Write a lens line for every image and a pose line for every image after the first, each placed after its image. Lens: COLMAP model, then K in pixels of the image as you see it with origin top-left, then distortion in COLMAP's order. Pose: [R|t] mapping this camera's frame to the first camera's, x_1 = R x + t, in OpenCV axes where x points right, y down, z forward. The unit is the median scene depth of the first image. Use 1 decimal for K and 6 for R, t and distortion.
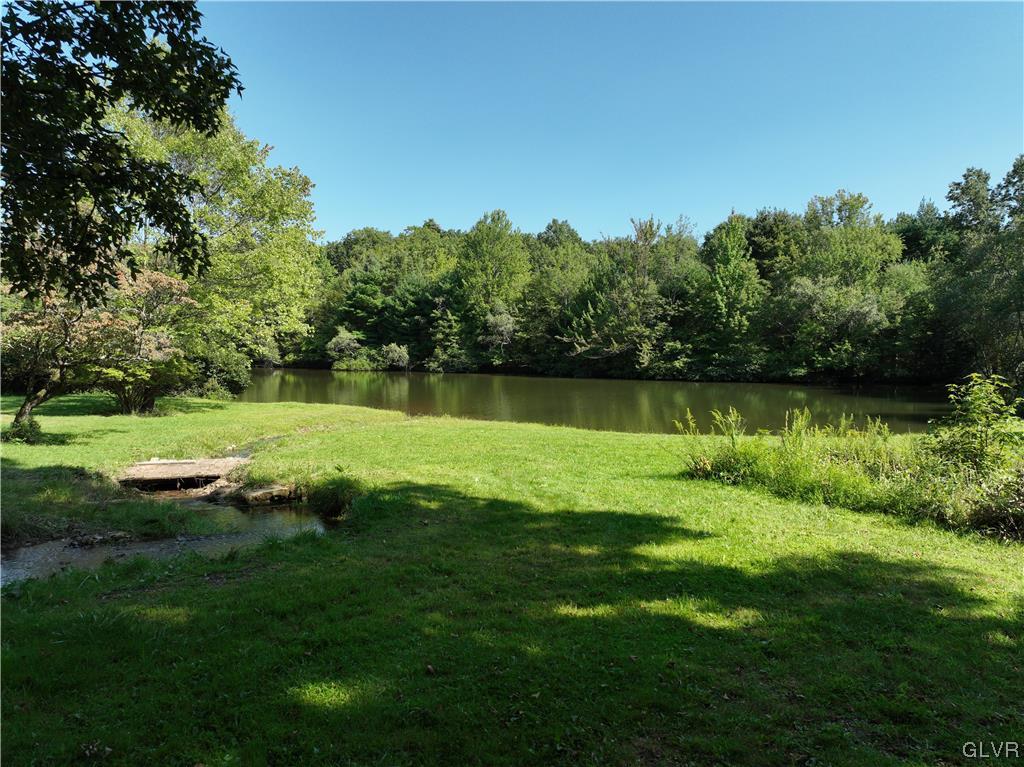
lens RADIAL K [[719.3, 0, 506.3], [0, 719.3, 390.6], [0, 0, 1]] dist [-0.009770, 0.003138]
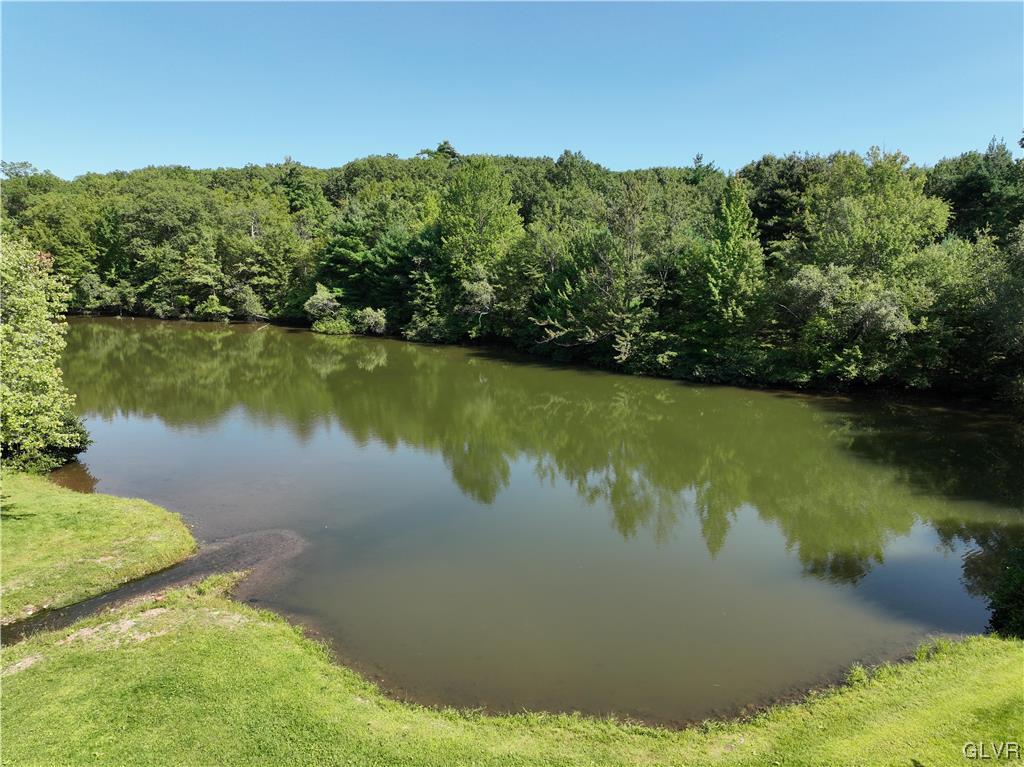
lens RADIAL K [[719.3, 0, 517.4], [0, 719.3, 378.2], [0, 0, 1]] dist [-0.009770, 0.003138]
pose [[0.996275, 0.017017, -0.084541, 0.110488], [-0.005571, 0.990990, 0.133823, -0.101057], [0.086056, -0.132854, 0.987393, 0.104289]]
